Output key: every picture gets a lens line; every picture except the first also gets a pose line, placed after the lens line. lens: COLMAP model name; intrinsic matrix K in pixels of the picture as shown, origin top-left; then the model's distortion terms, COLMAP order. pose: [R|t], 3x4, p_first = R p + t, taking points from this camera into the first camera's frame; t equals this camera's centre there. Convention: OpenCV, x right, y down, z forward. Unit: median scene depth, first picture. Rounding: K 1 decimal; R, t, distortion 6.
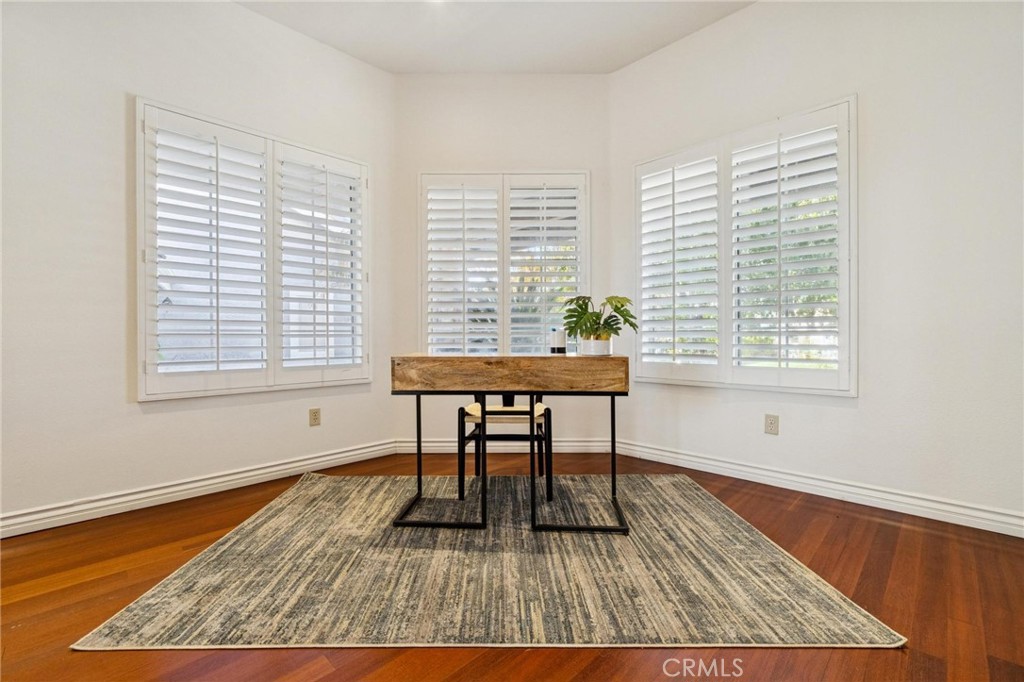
lens RADIAL K [[440.3, 0, 511.6], [0, 440.3, 338.5], [0, 0, 1]] dist [-0.005877, 0.000900]
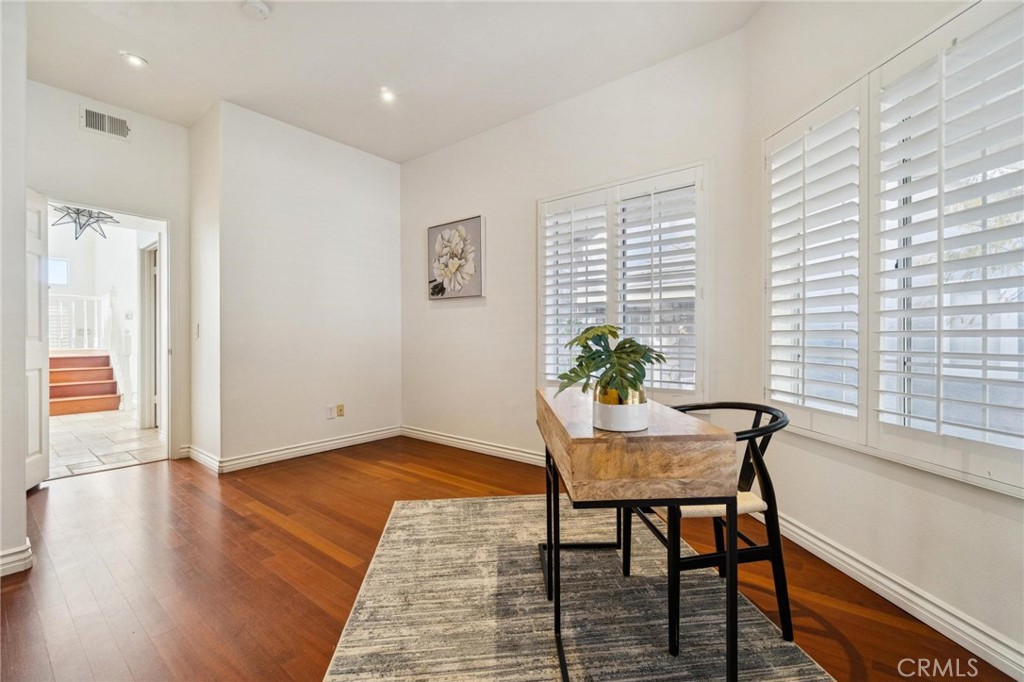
lens RADIAL K [[440.3, 0, 511.6], [0, 440.3, 339.6], [0, 0, 1]] dist [-0.005877, 0.000900]
pose [[0.107115, 0.013316, -0.994157, 0.867663], [0.003208, 0.999900, 0.013739, -0.102230], [0.994241, -0.004661, 0.107062, 0.923396]]
